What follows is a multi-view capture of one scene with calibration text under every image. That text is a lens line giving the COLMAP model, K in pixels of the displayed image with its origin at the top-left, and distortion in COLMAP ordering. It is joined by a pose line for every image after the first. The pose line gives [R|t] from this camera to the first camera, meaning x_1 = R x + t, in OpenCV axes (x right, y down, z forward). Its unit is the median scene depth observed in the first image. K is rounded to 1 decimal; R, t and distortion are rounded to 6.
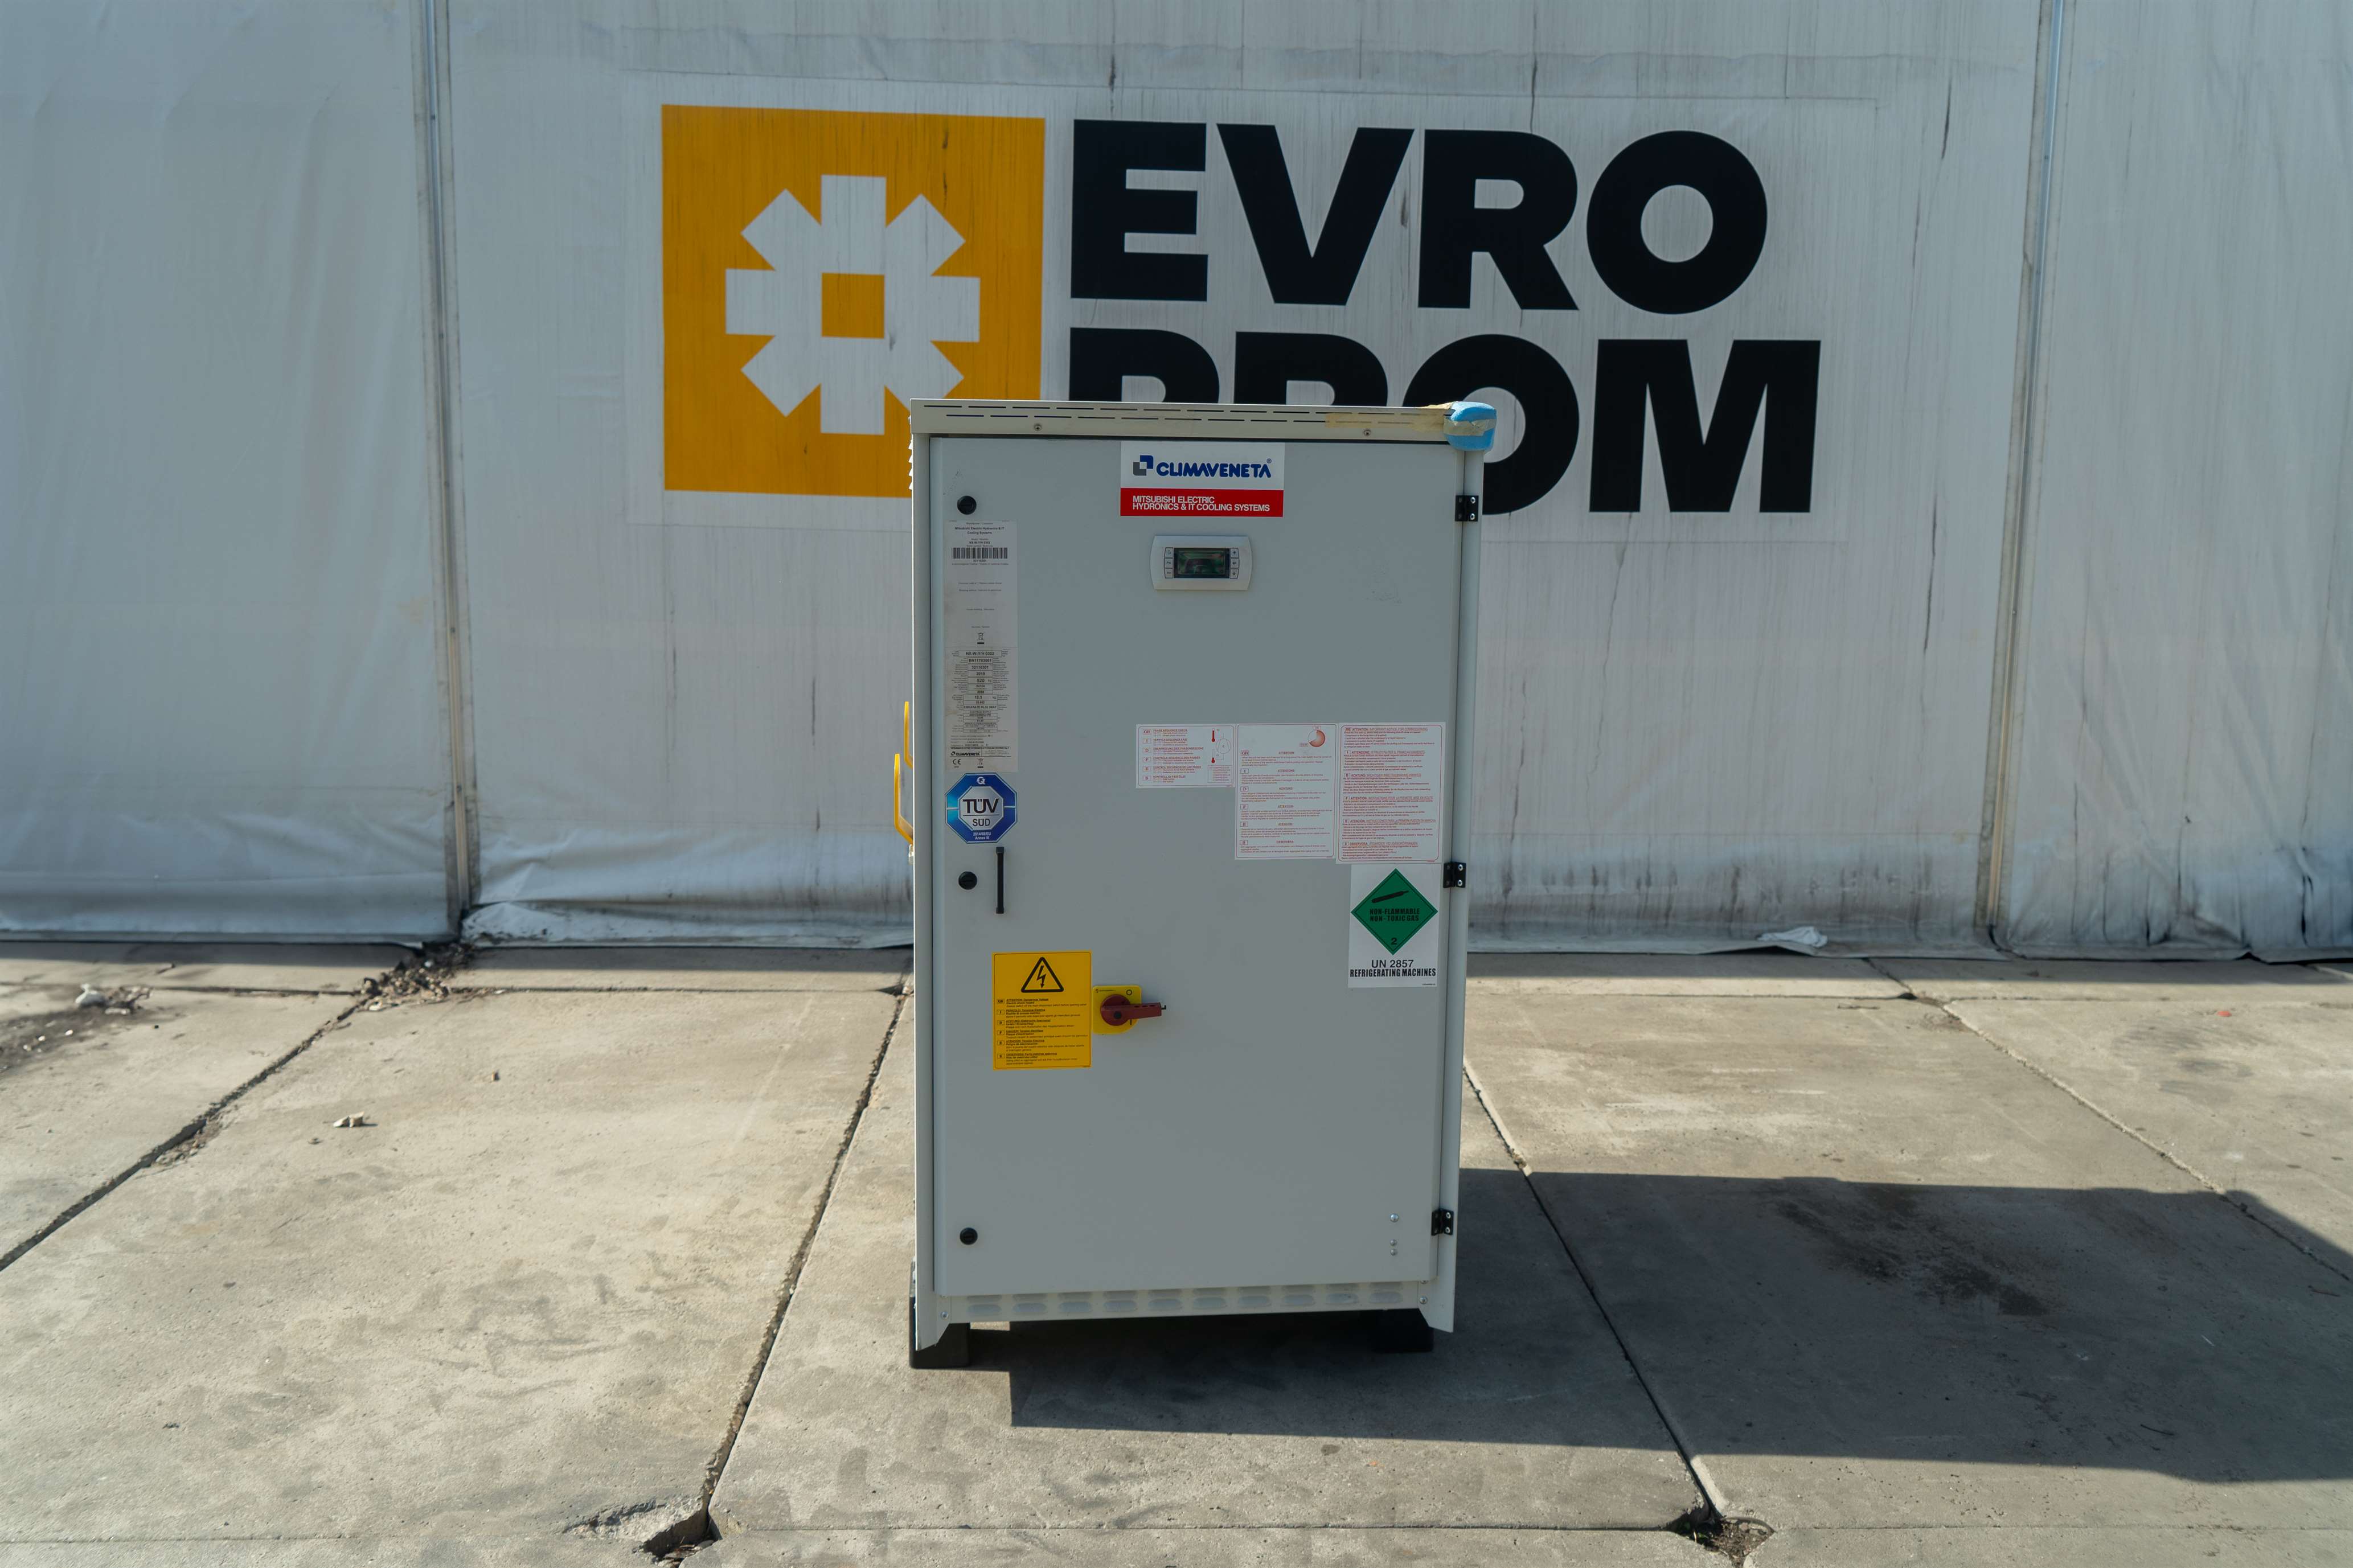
lens RADIAL K [[2032.0, 0, 1176.5], [0, 2032.0, 784.0], [0, 0, 1]] dist [-0.007820, 0.023584]
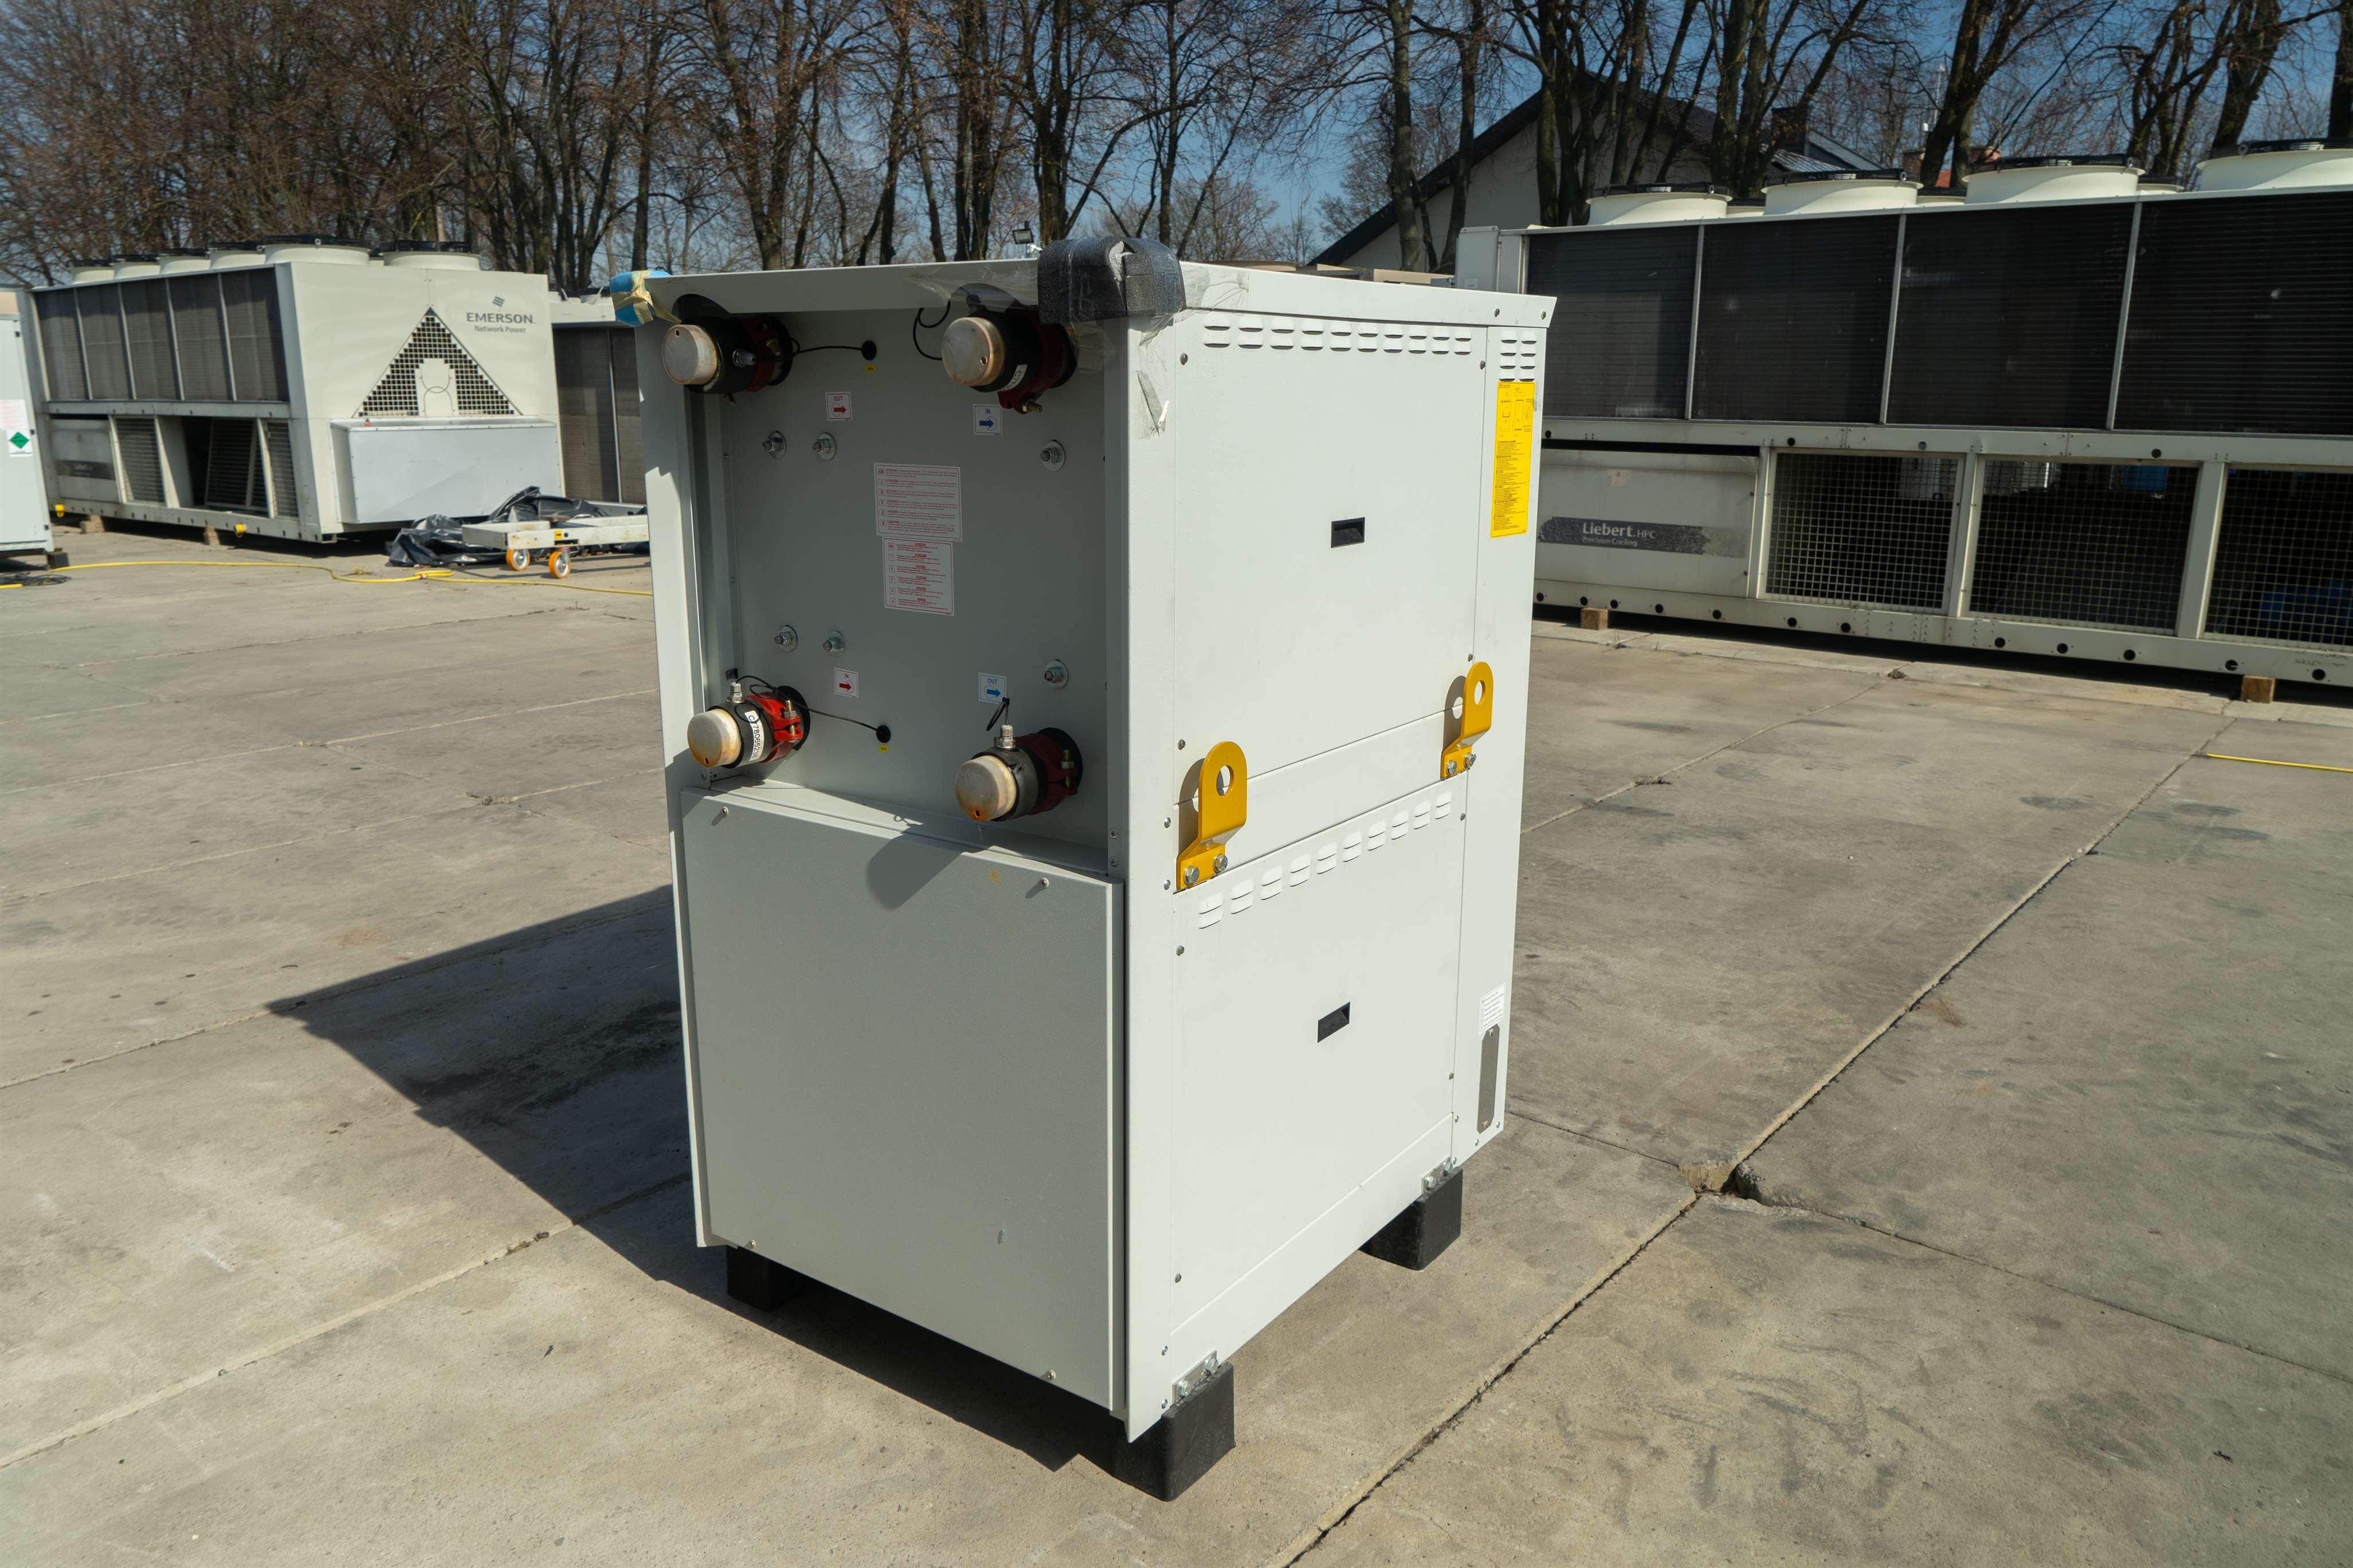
lens RADIAL K [[1657.9, 0, 1176.5], [0, 1657.9, 784.0], [0, 0, 1]] dist [-0.015911, 0.000786]
pose [[-0.749458, -0.175505, 0.638366, -0.346815], [0.090766, 0.927881, 0.361662, -0.165273], [-0.655801, 0.328992, -0.679477, 1.054536]]
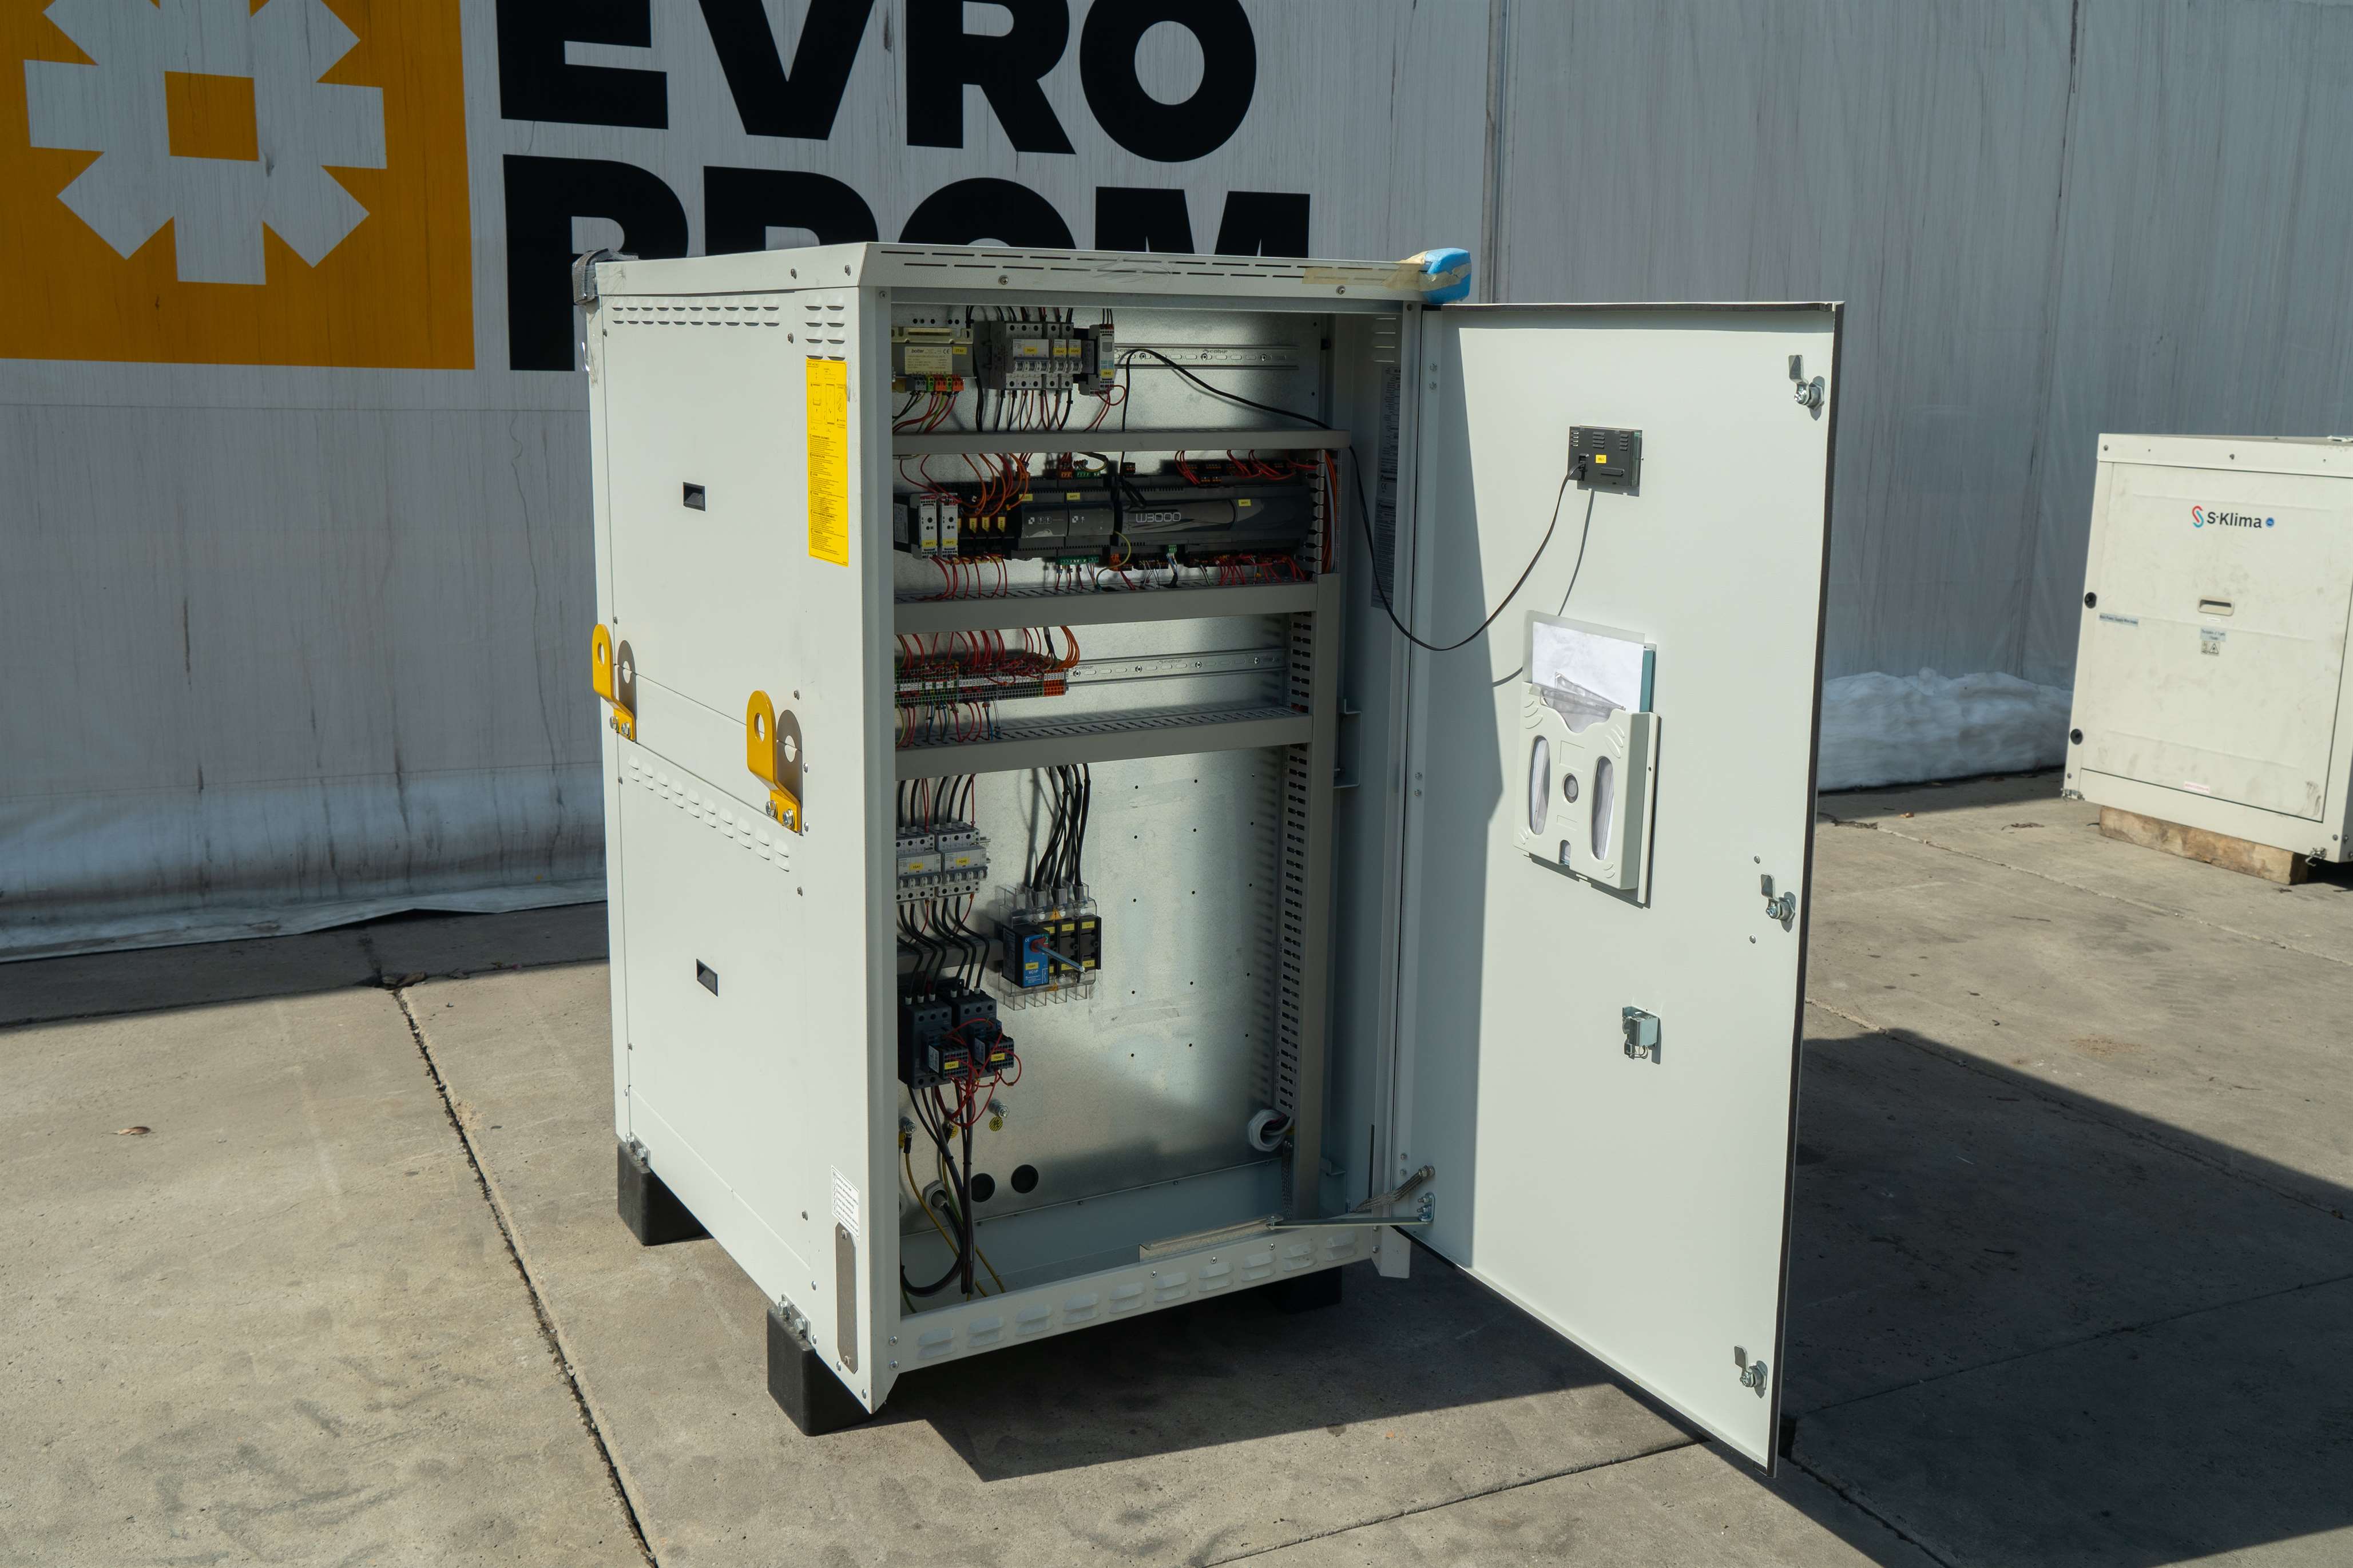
lens RADIAL K [[2176.5, 0, 1183.2], [0, 2176.5, 777.6], [0, 0, 1]] dist [0.005502, 0.006181]
pose [[0.910978, -0.082610, 0.404098, -0.214800], [0.062288, 0.996055, 0.063203, -0.015736], [-0.407725, -0.032406, 0.912529, 0.094081]]
